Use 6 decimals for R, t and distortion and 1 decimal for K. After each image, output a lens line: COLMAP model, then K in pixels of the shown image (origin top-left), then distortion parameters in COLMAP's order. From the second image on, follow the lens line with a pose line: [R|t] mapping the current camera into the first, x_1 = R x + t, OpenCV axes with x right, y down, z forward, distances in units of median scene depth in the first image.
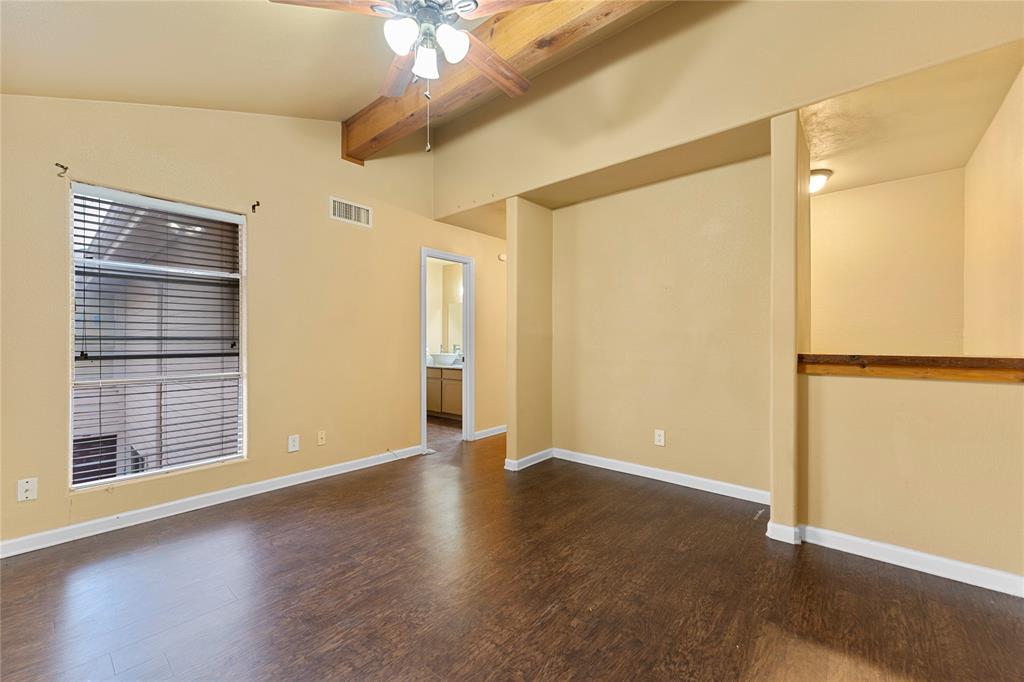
lens RADIAL K [[412.6, 0, 507.5], [0, 412.6, 339.2], [0, 0, 1]] dist [0.000623, 0.000570]
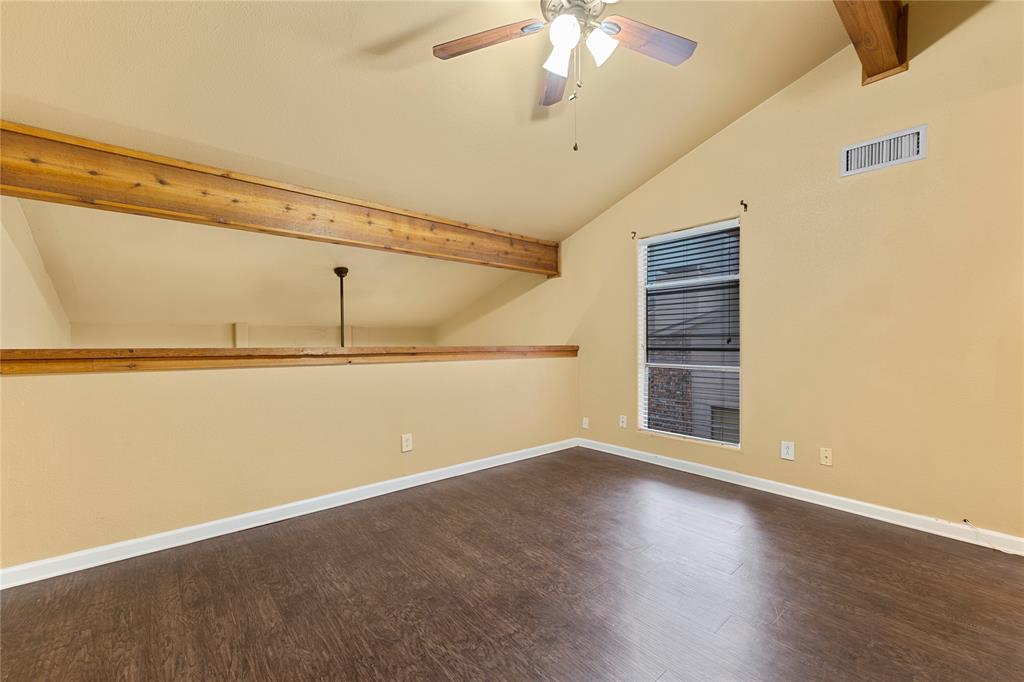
lens RADIAL K [[412.6, 0, 512.9], [0, 412.6, 345.1], [0, 0, 1]] dist [0.000623, 0.000570]
pose [[-0.138433, 0.014607, -0.990264, 0.658269], [0.010976, 0.999852, 0.013214, 0.005070], [0.990311, -0.009039, -0.138573, 0.773960]]
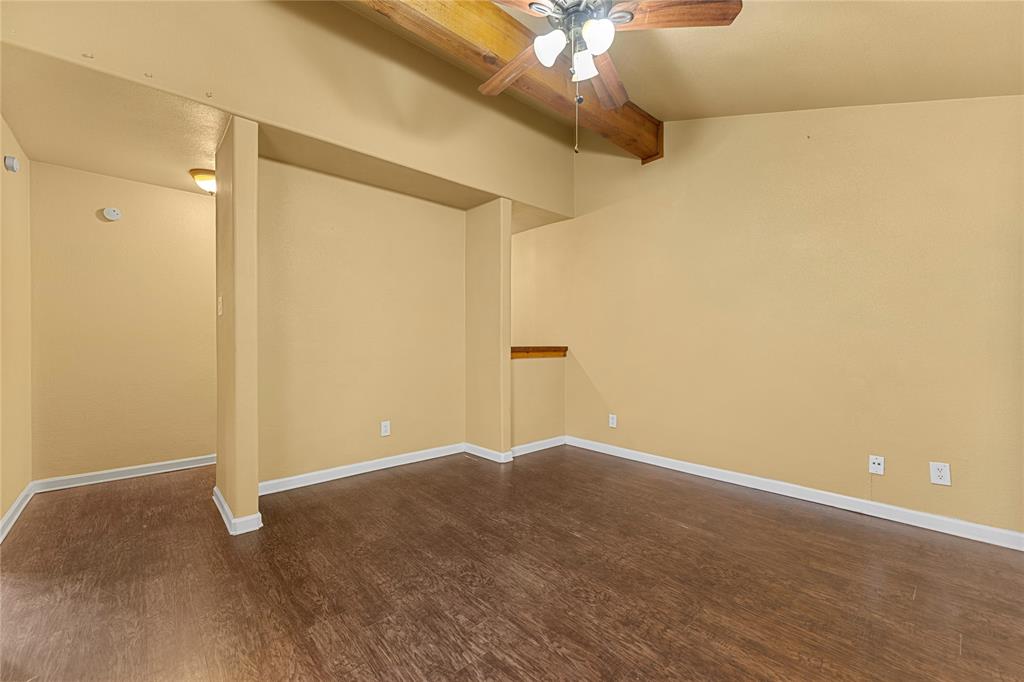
lens RADIAL K [[412.6, 0, 509.7], [0, 412.6, 341.4], [0, 0, 1]] dist [0.000623, 0.000570]
pose [[0.118667, -0.001602, 0.992933, -0.967097], [-0.009087, 0.999955, 0.002699, 0.010066], [-0.992892, -0.009343, 0.118647, 0.816798]]
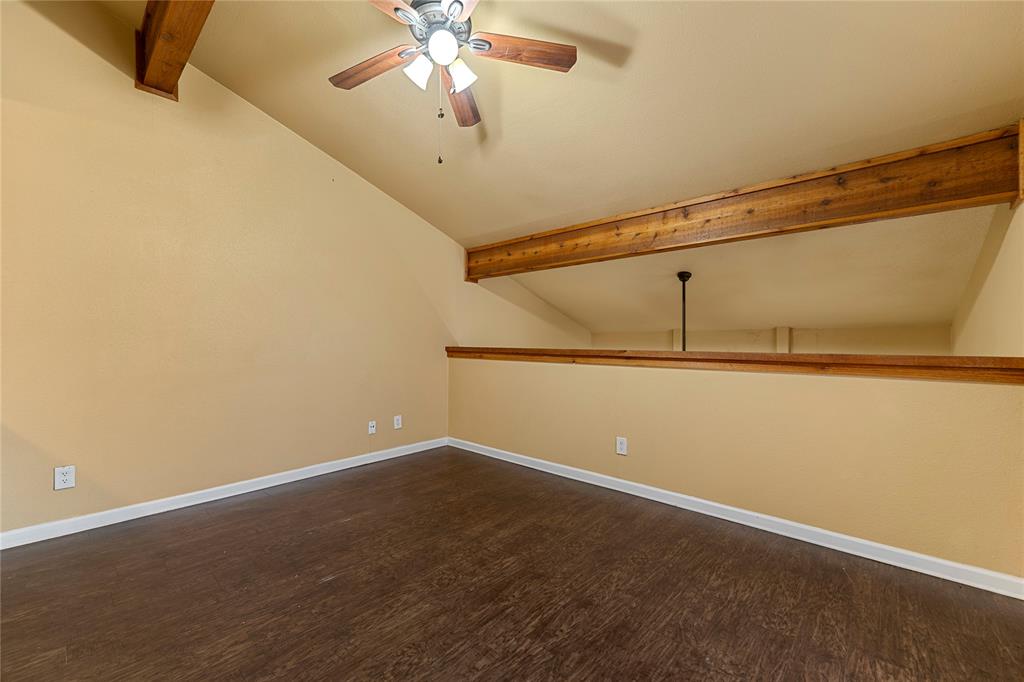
lens RADIAL K [[412.6, 0, 512.3], [0, 412.6, 343.9], [0, 0, 1]] dist [0.000623, 0.000570]
pose [[-0.999903, -0.003412, 0.013472, -0.306623], [-0.003563, 0.999931, -0.011190, 0.021481], [-0.013433, -0.011237, -0.999847, 1.618504]]
